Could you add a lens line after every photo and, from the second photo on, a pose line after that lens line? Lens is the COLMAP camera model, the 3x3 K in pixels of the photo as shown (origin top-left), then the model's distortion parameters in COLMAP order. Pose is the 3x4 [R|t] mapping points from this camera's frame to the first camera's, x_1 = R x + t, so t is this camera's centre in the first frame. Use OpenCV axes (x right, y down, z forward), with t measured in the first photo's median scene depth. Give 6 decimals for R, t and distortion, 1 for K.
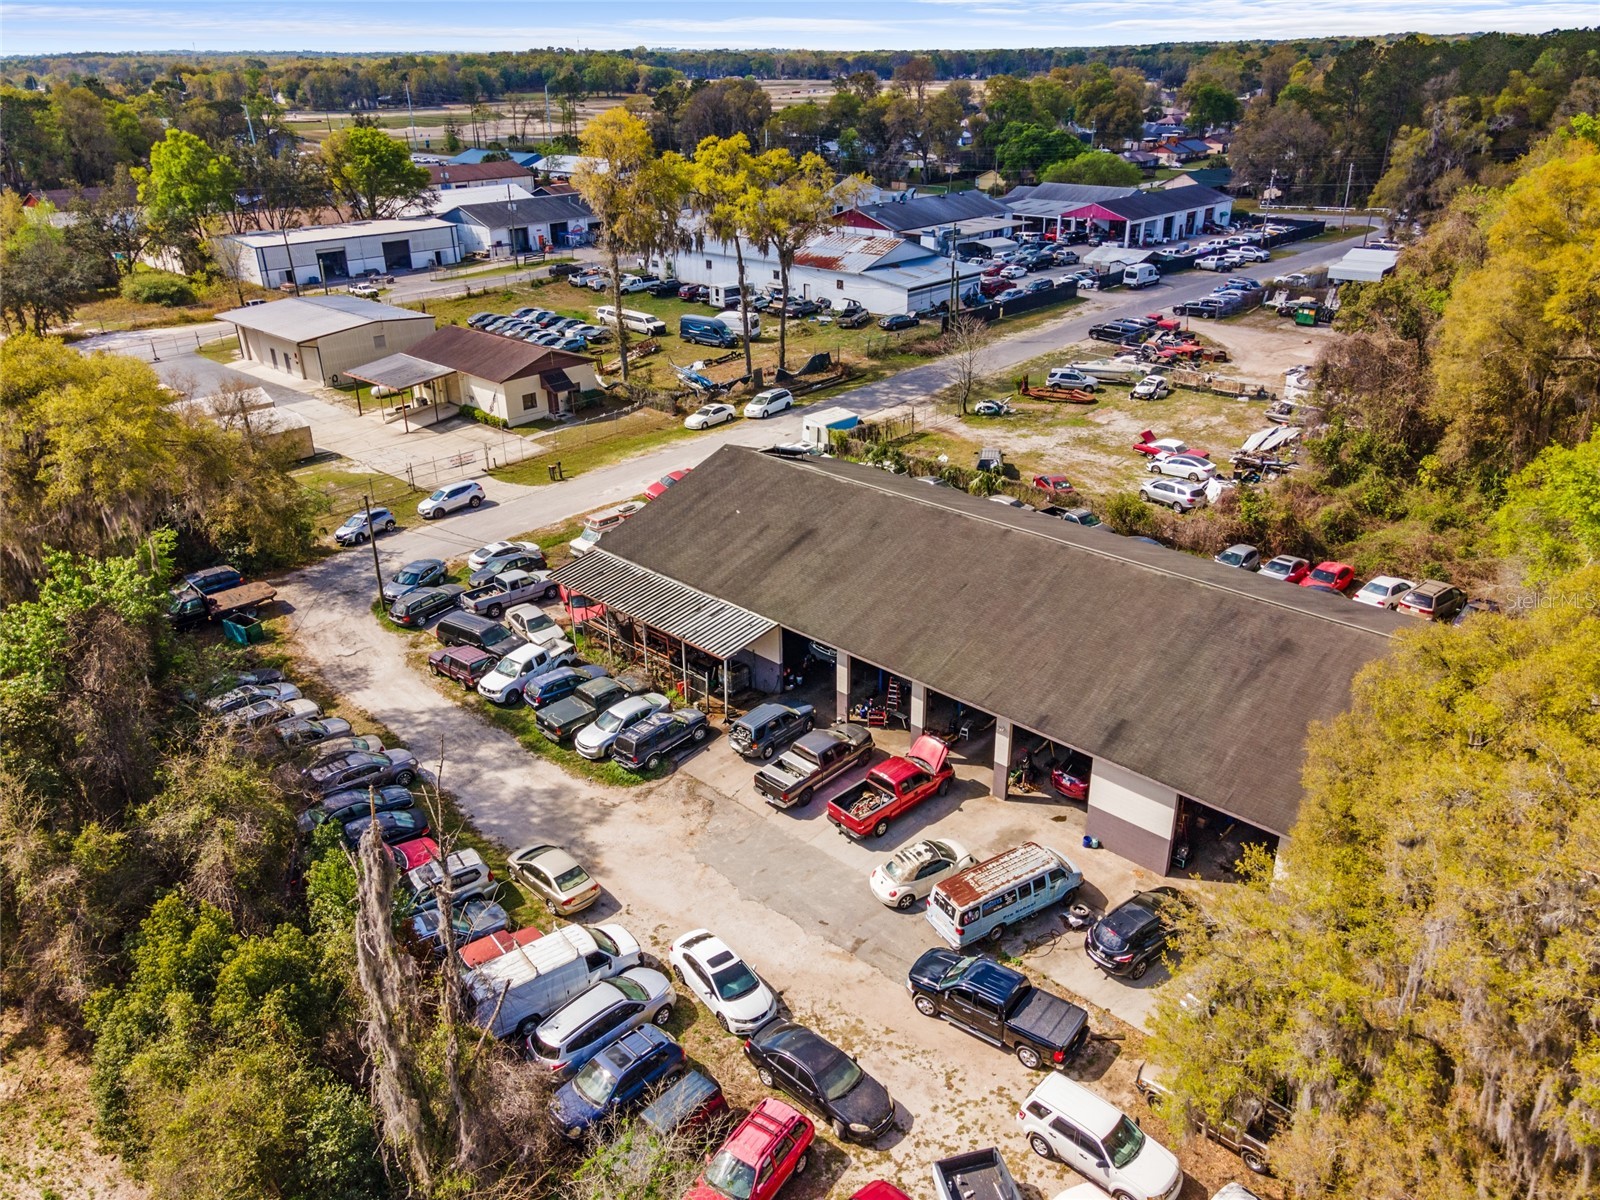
lens RADIAL K [[1168.9, 0, 796.6], [0, 1168.9, 606.3], [0, 0, 1]] dist [0.032041, 0.012057]
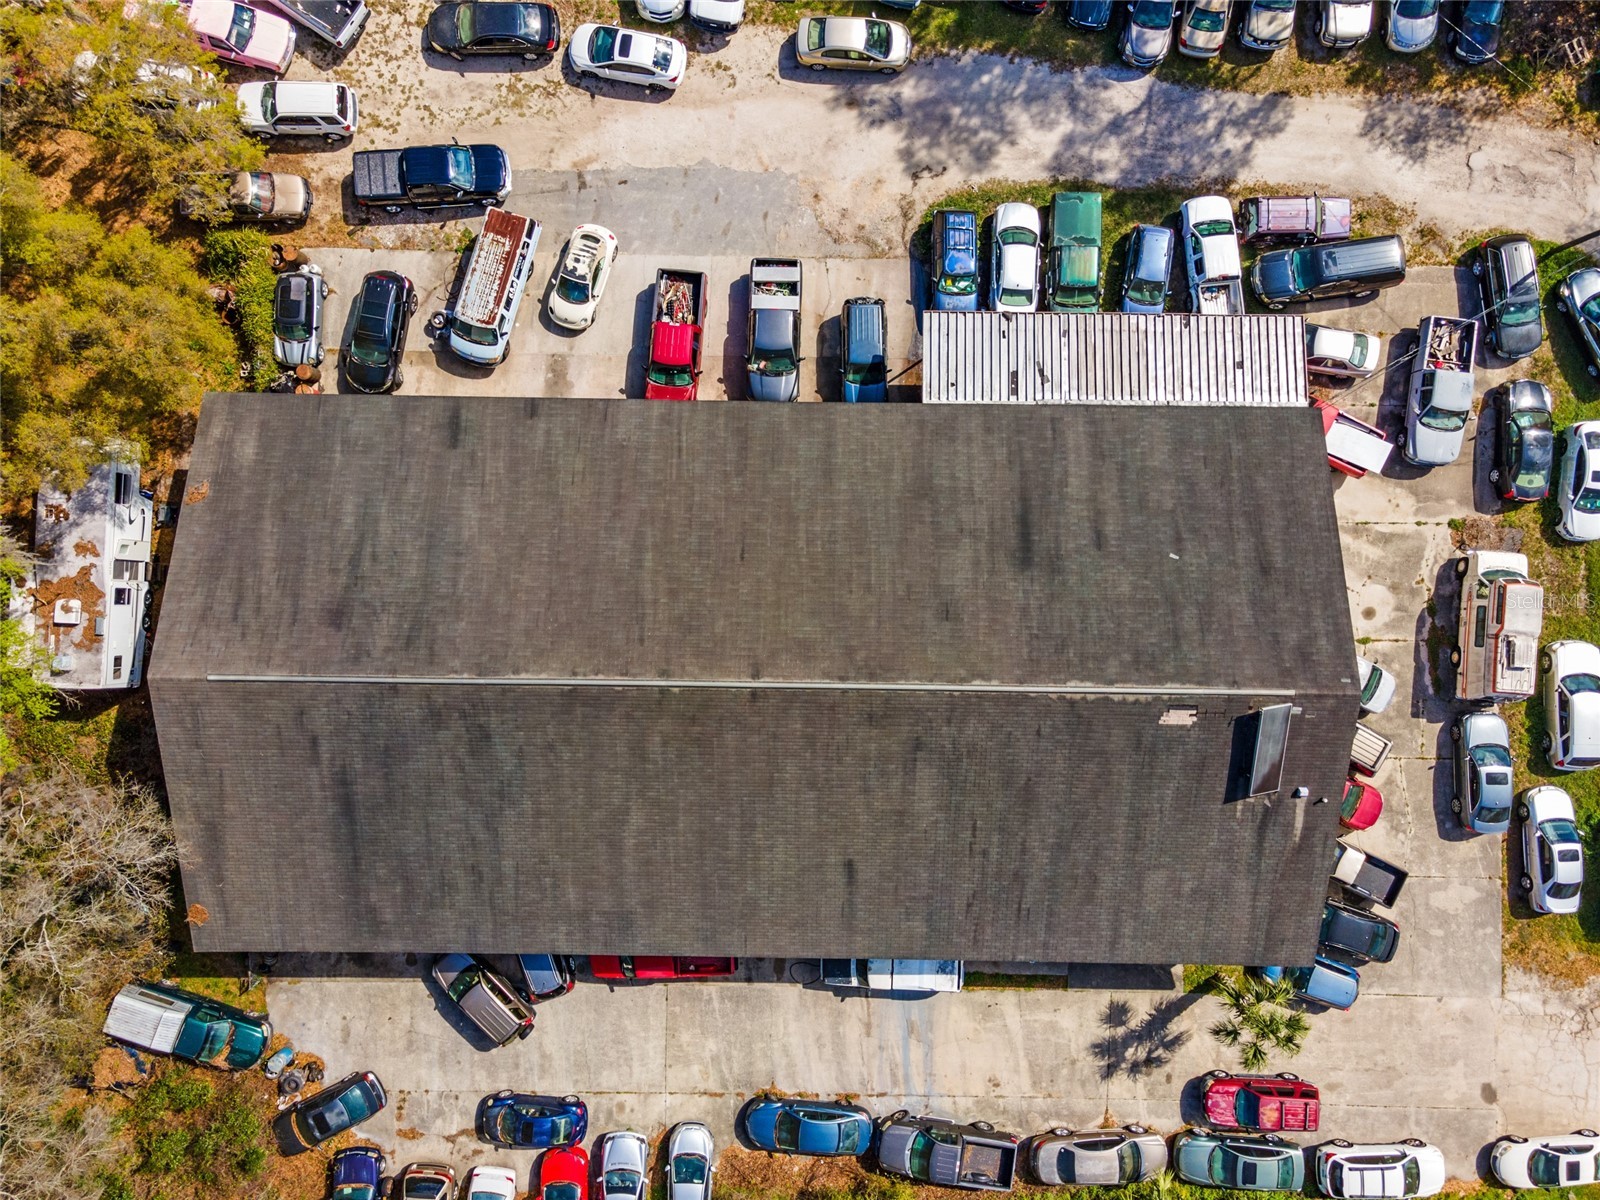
lens RADIAL K [[1175.0, 0, 794.1], [0, 1175.0, 606.0], [0, 0, 1]] dist [0.026853, 0.002569]
pose [[-0.727035, 0.686366, 0.017962, 0.095787], [-0.279600, -0.319857, 0.905271, -0.544057], [0.627092, 0.653141, 0.424455, 0.536343]]
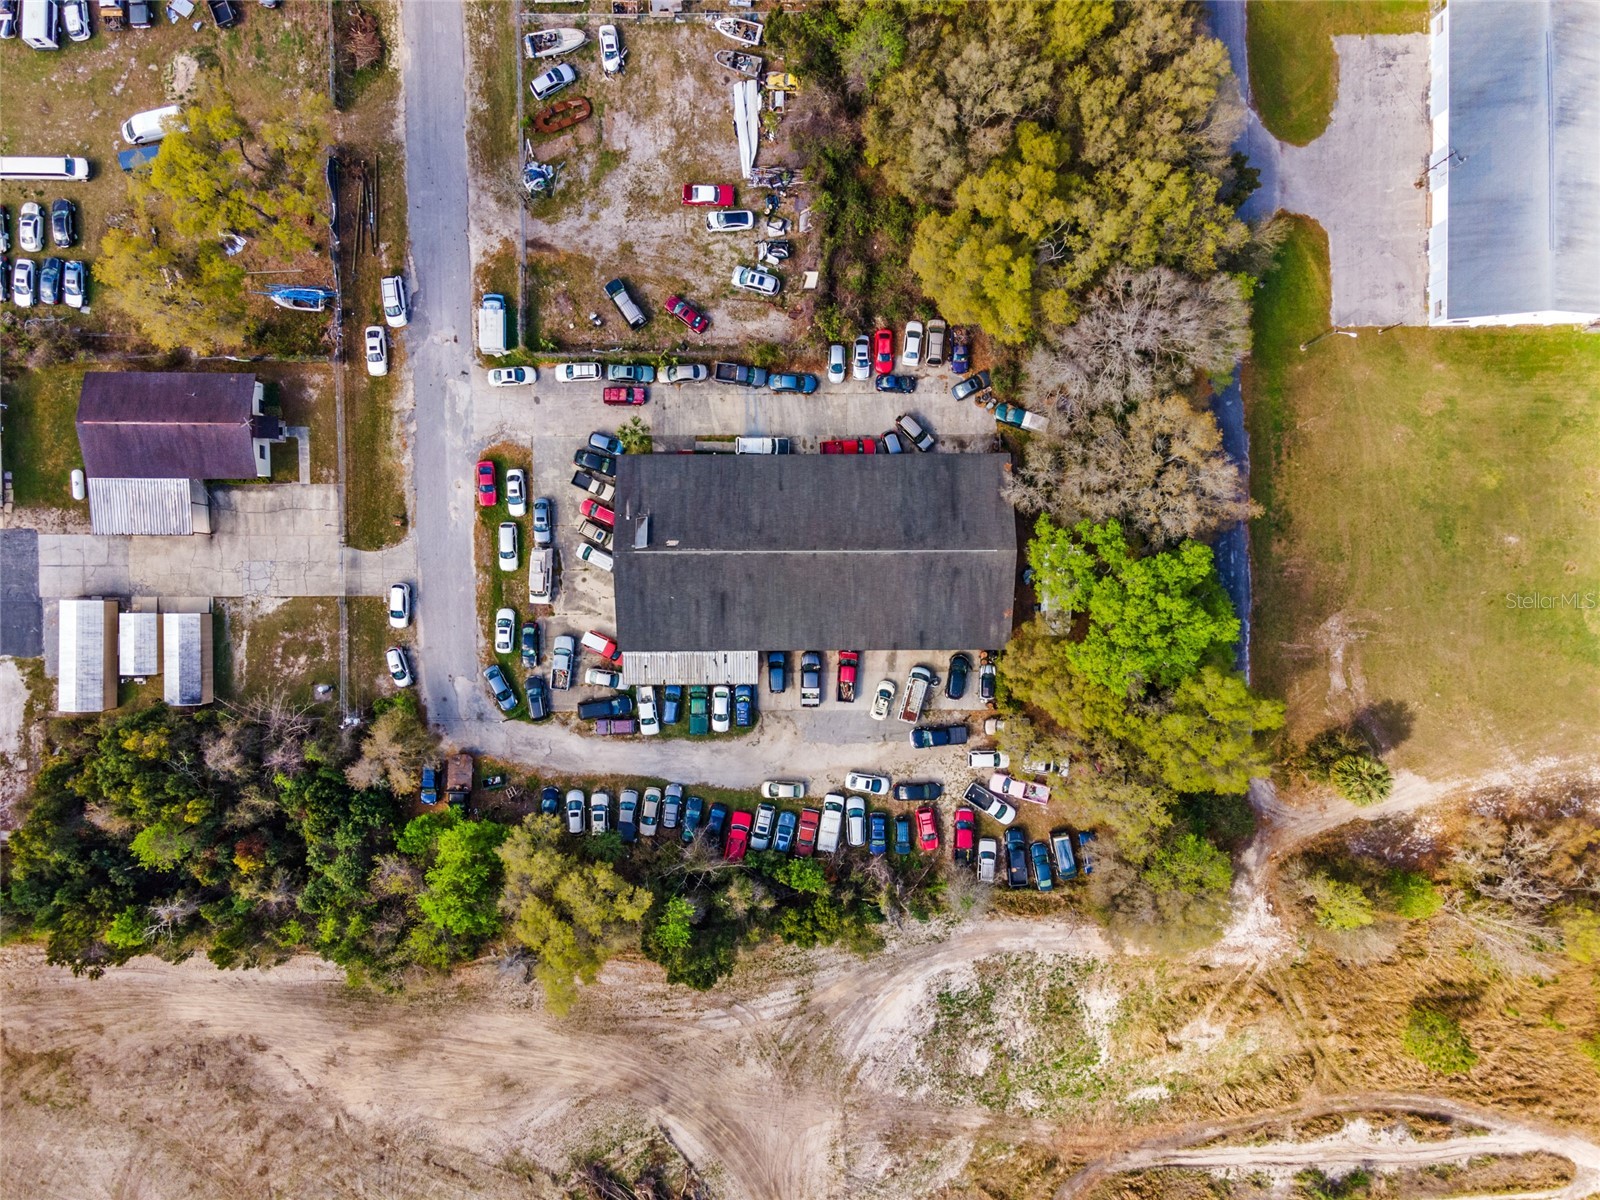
lens RADIAL K [[1168.9, 0, 796.6], [0, 1168.9, 606.3], [0, 0, 1]] dist [0.032041, 0.012057]
pose [[0.714388, -0.699603, 0.014378, 0.048702], [0.277911, 0.302521, 0.911727, -1.521656], [-0.642196, -0.647331, 0.410544, 0.080515]]
